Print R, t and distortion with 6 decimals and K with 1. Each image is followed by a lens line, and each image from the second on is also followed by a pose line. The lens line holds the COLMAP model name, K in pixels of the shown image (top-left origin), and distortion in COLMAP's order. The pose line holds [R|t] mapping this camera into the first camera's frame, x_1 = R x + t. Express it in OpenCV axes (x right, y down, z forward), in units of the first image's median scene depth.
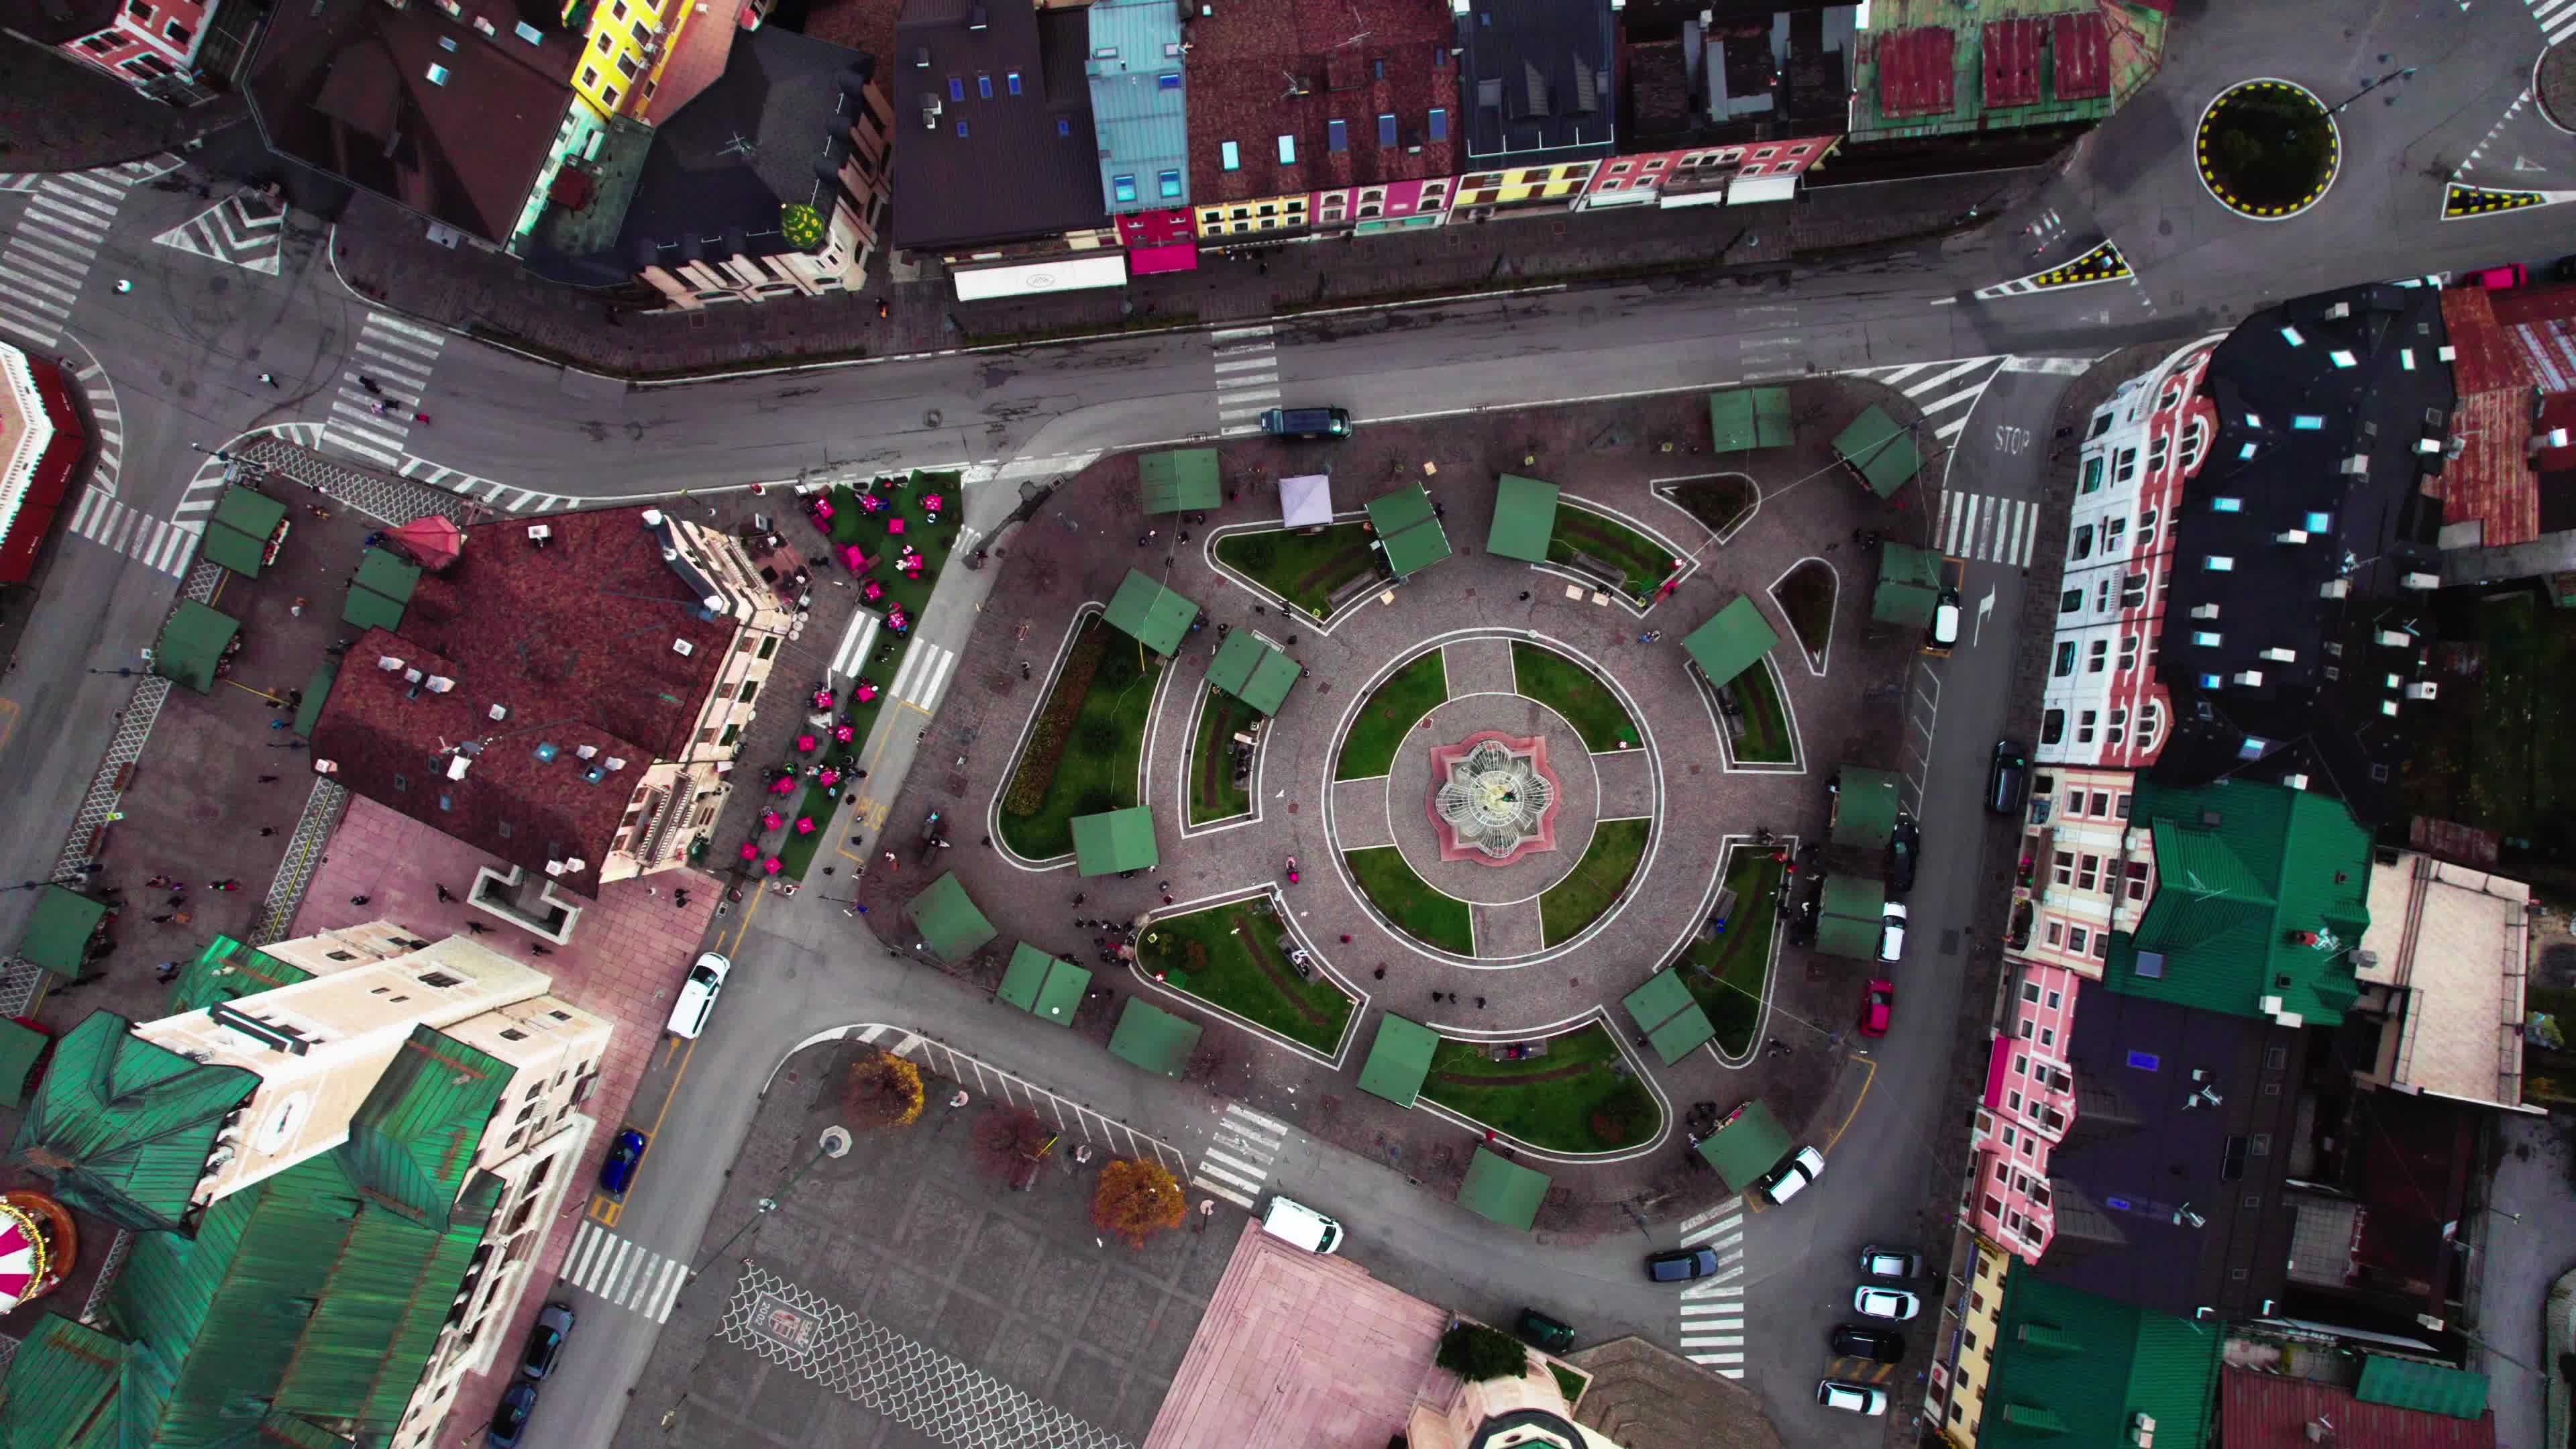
lens RADIAL K [[1664.3, 0, 1278.5], [0, 1664.3, 729.4], [0, 0, 1]] dist [-0.074203, 0.059870]
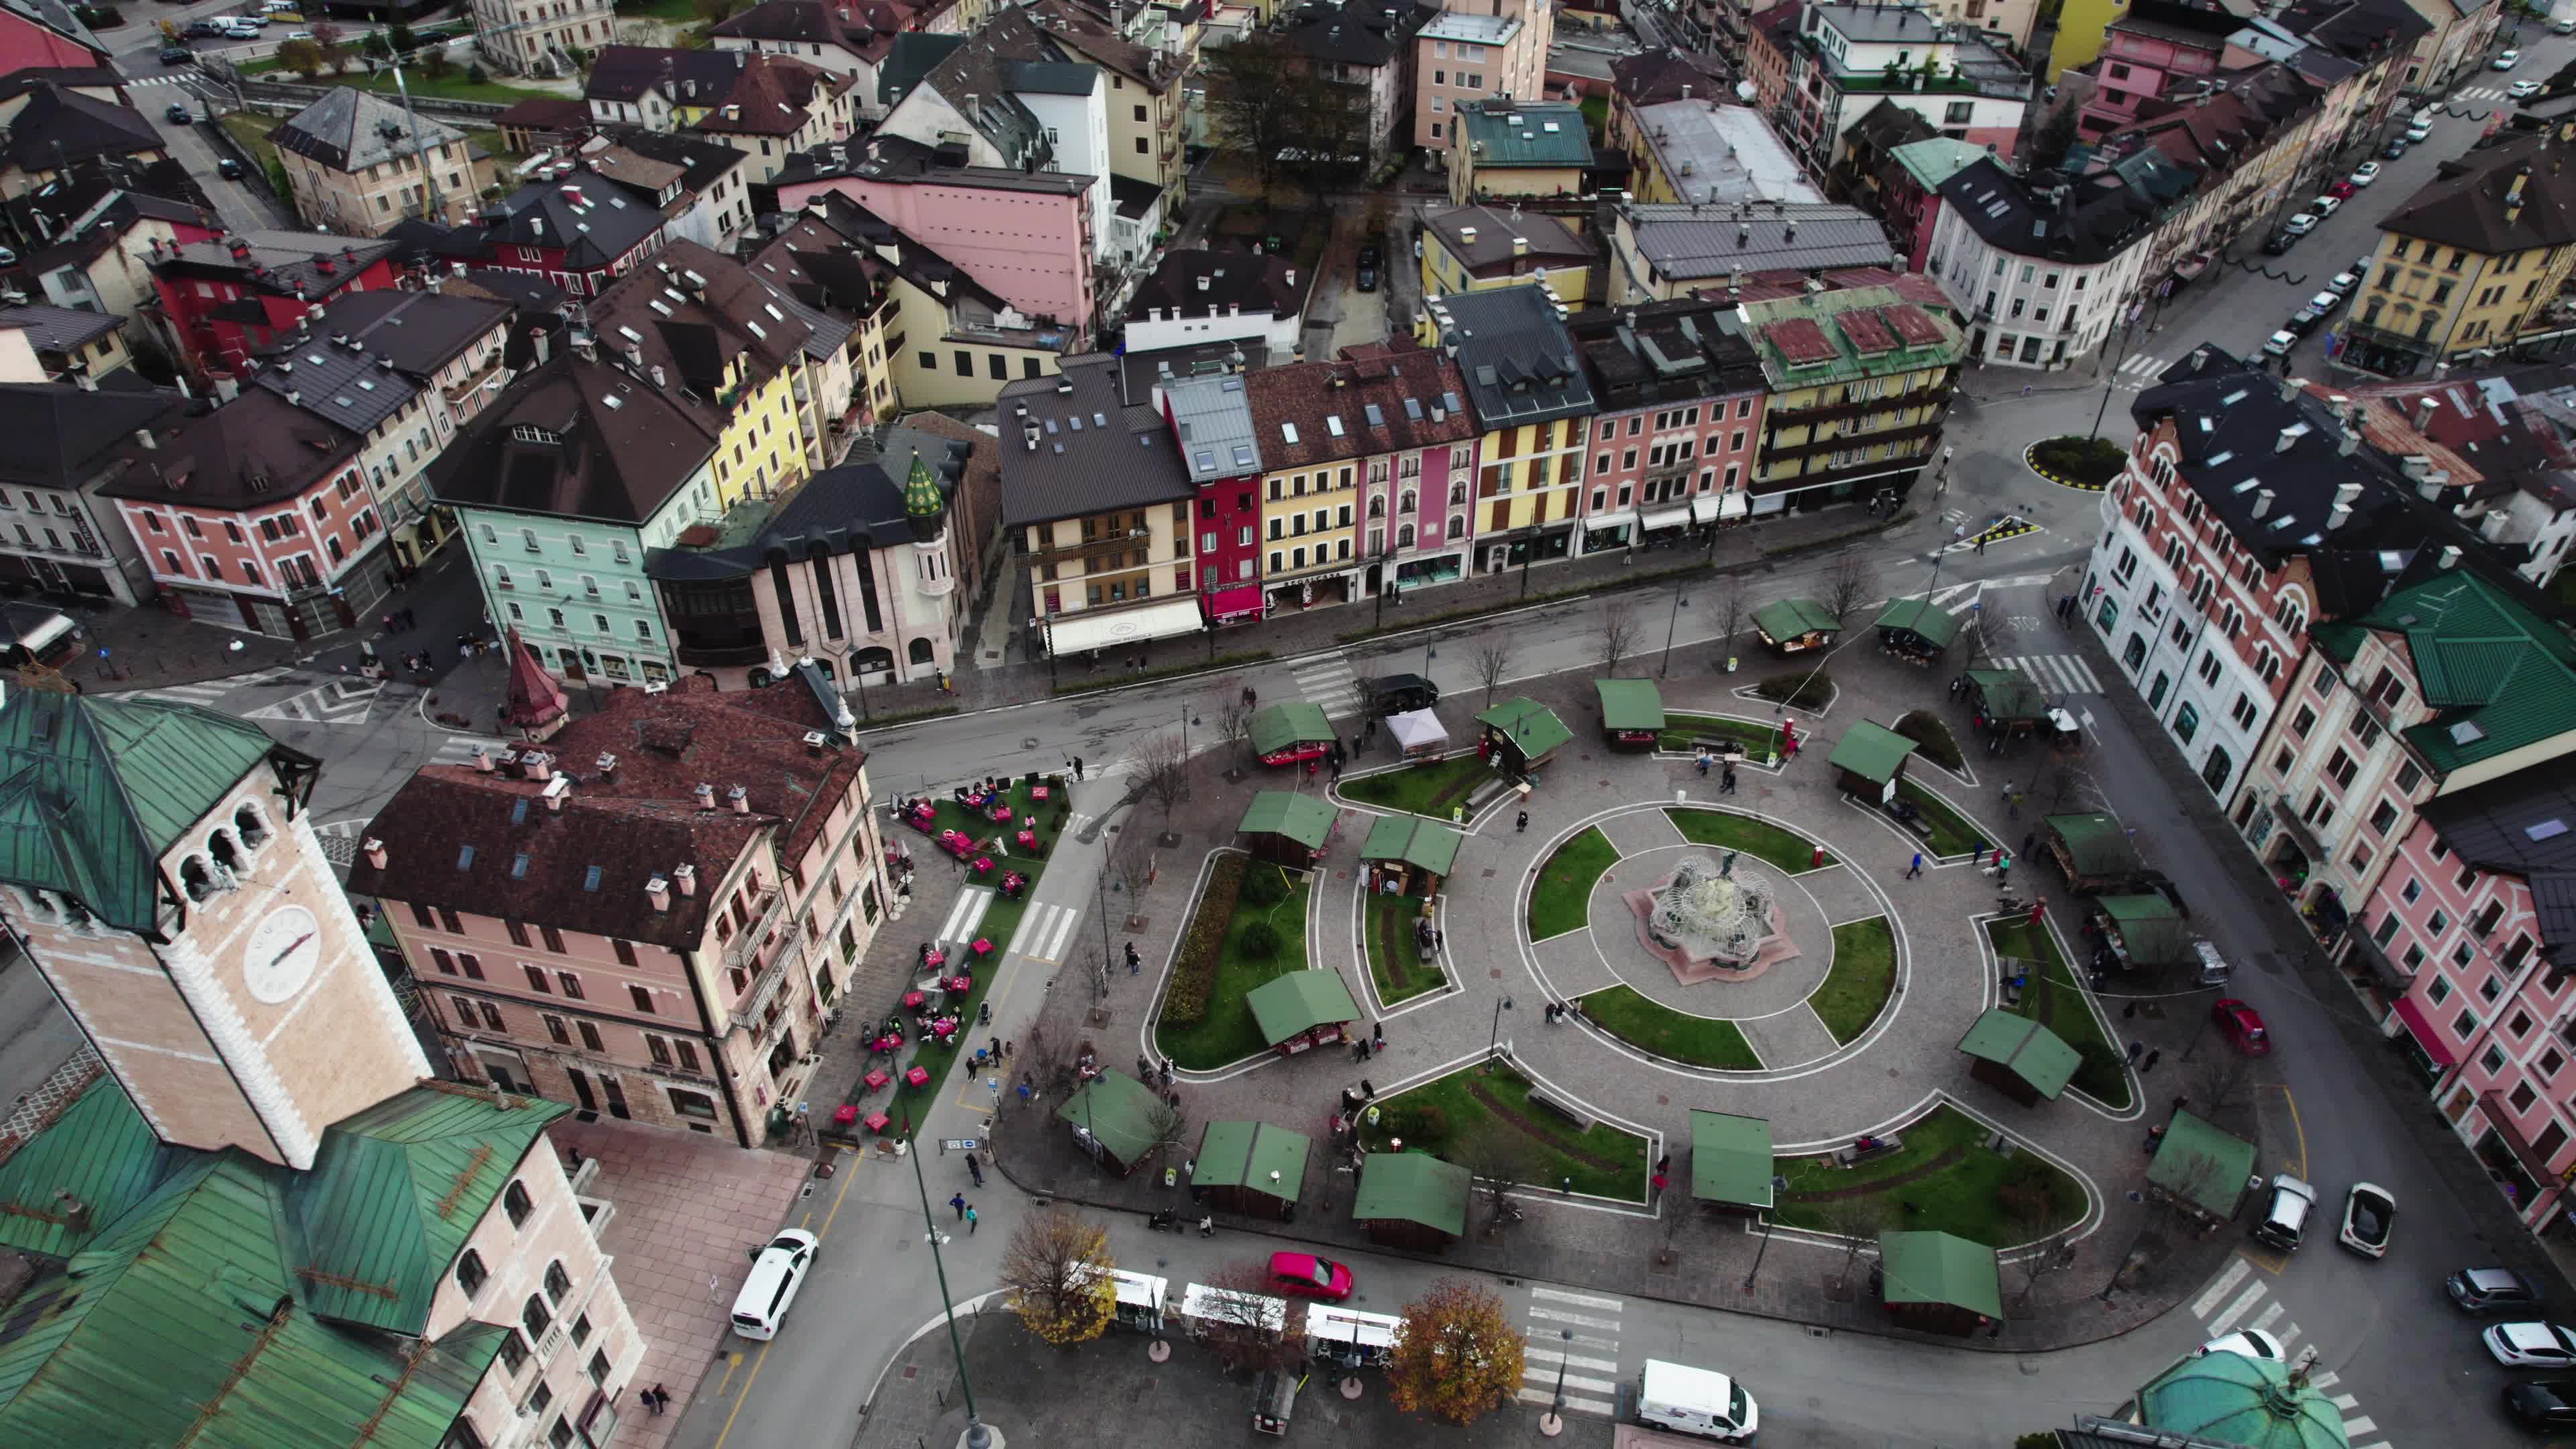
lens RADIAL K [[1664.3, 0, 1278.5], [0, 1664.3, 729.4], [0, 0, 1]] dist [-0.074203, 0.059870]
pose [[0.979410, -0.127447, 0.156568, -0.218710], [0.201882, 0.620065, -0.758132, 0.595554], [-0.000461, 0.774130, 0.633027, 0.363105]]
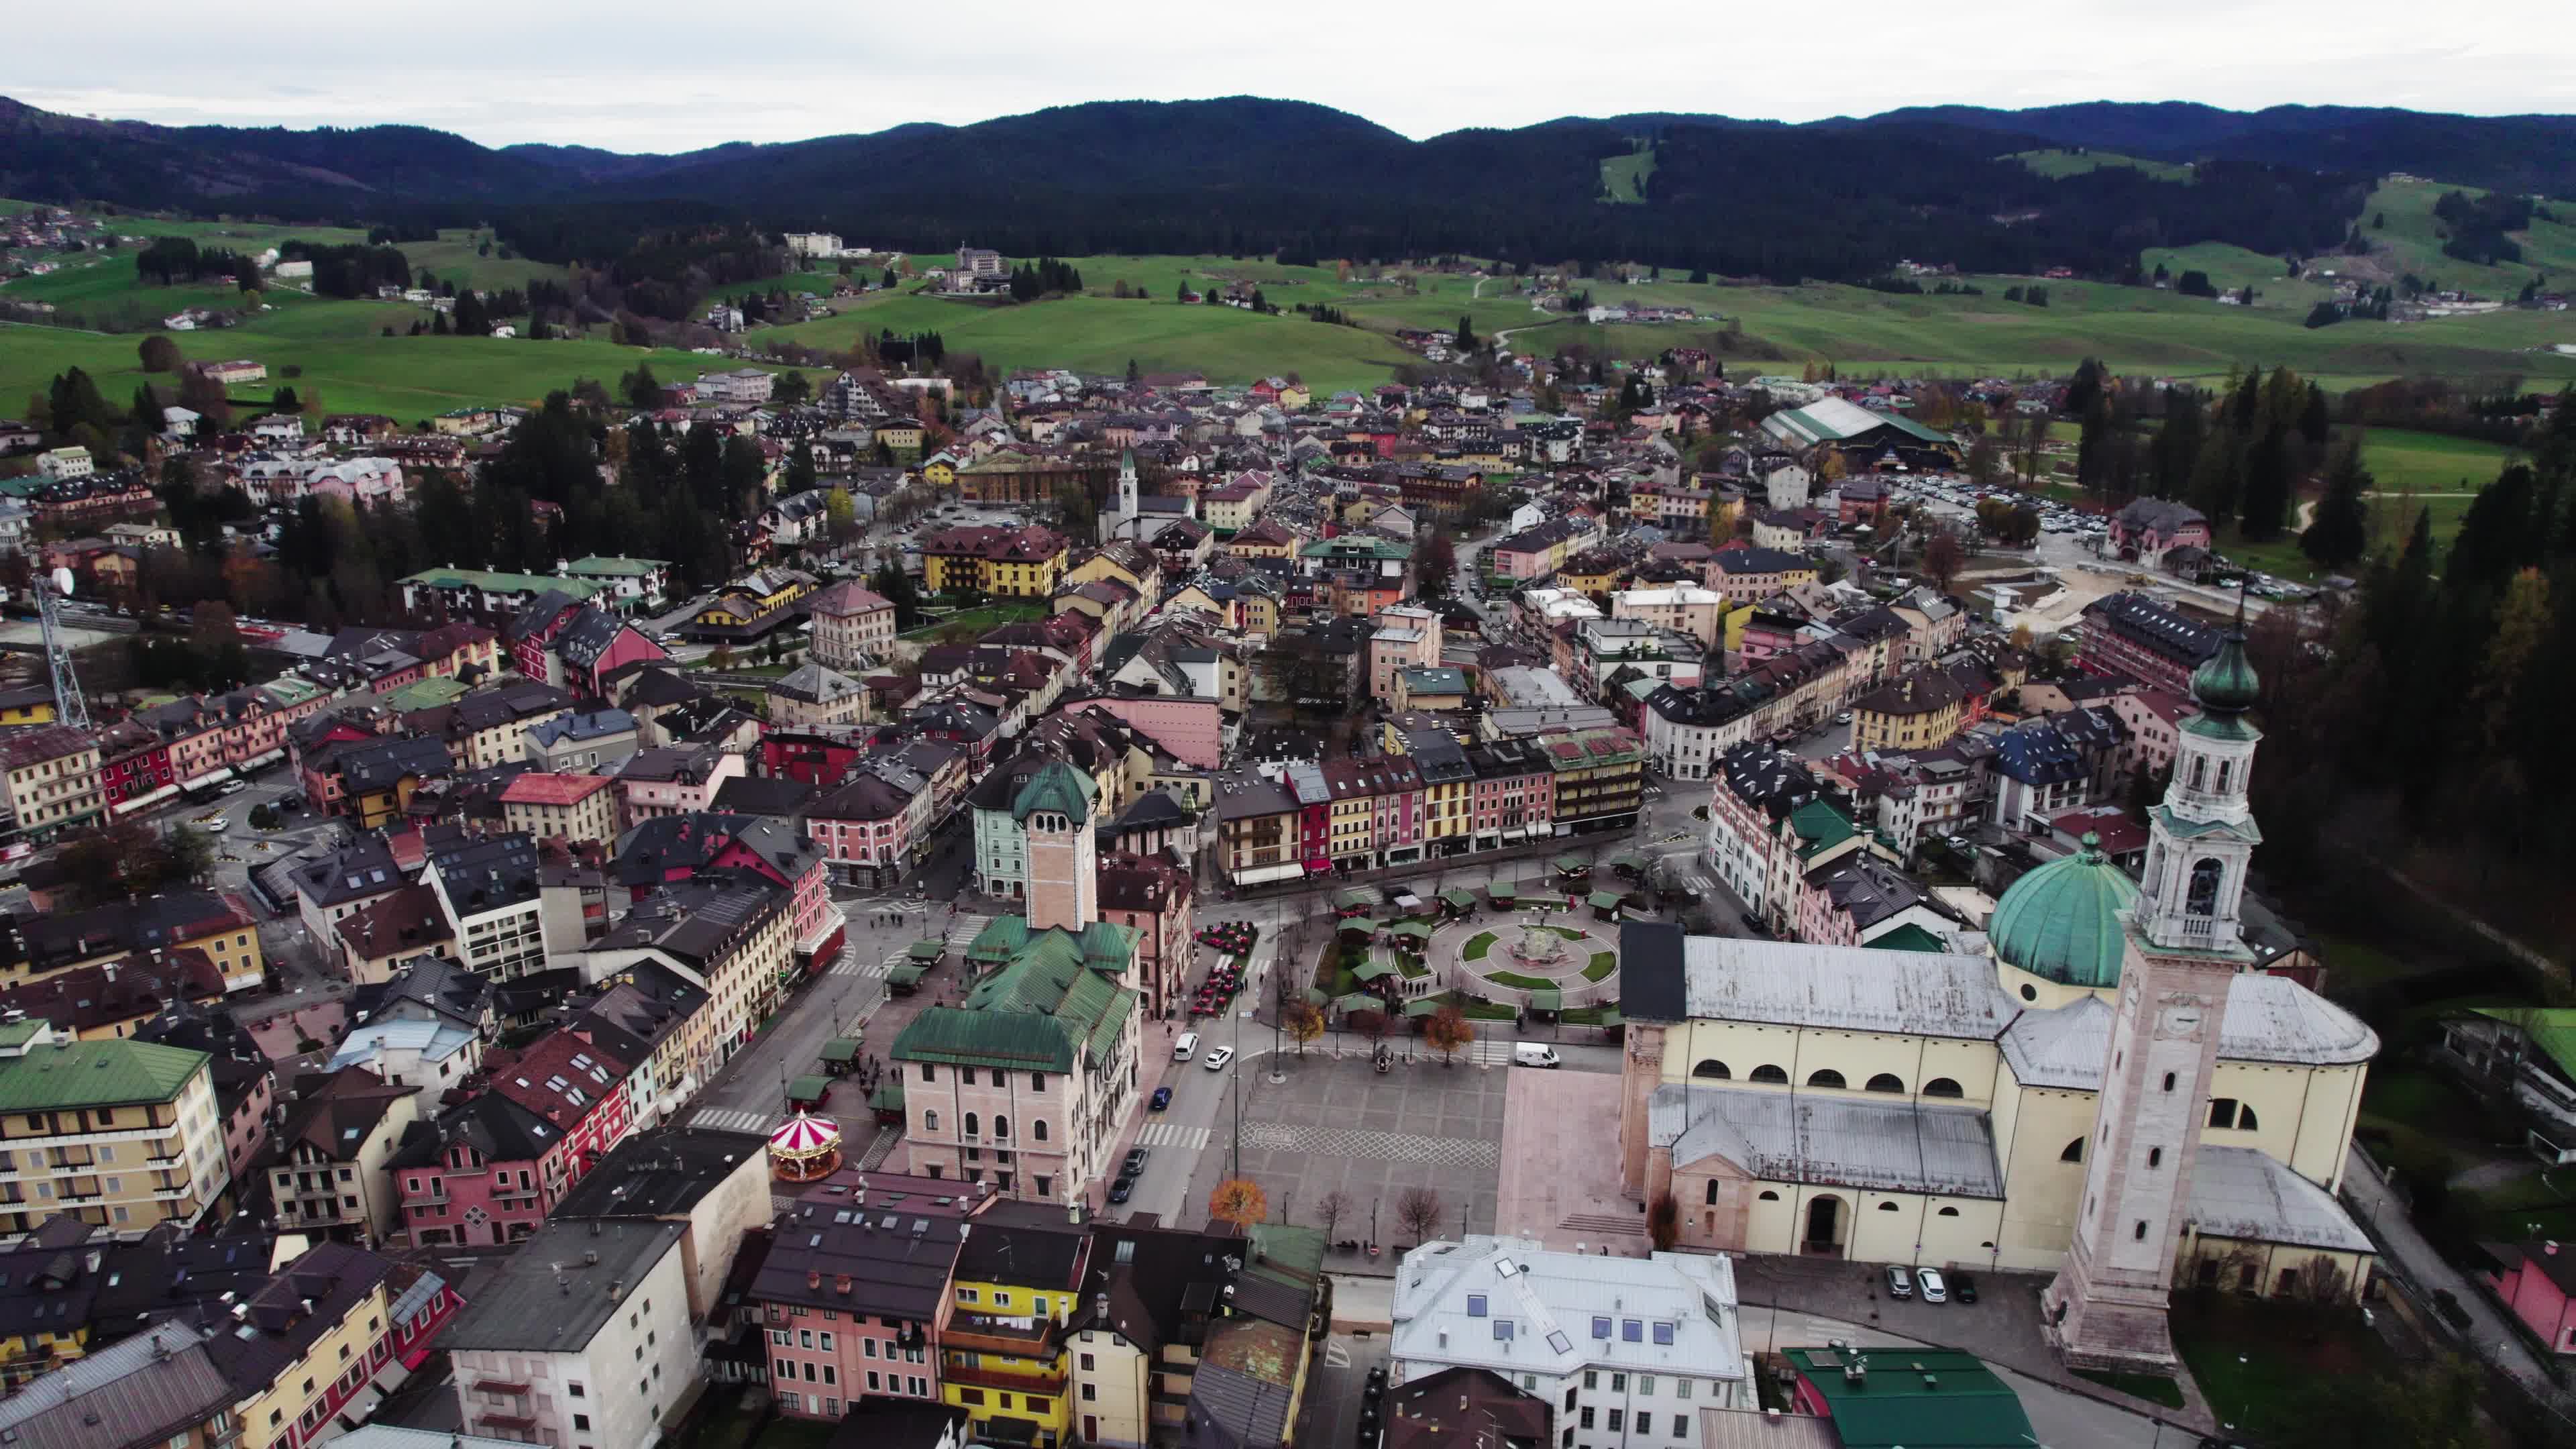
lens RADIAL K [[1664.3, 0, 1278.5], [0, 1664.3, 729.4], [0, 0, 1]] dist [-0.074203, 0.059870]
pose [[0.965279, -0.076671, 0.249715, -0.689278], [0.261212, 0.291175, -0.920318, 1.801073], [-0.002149, 0.953592, 0.301093, 0.097451]]
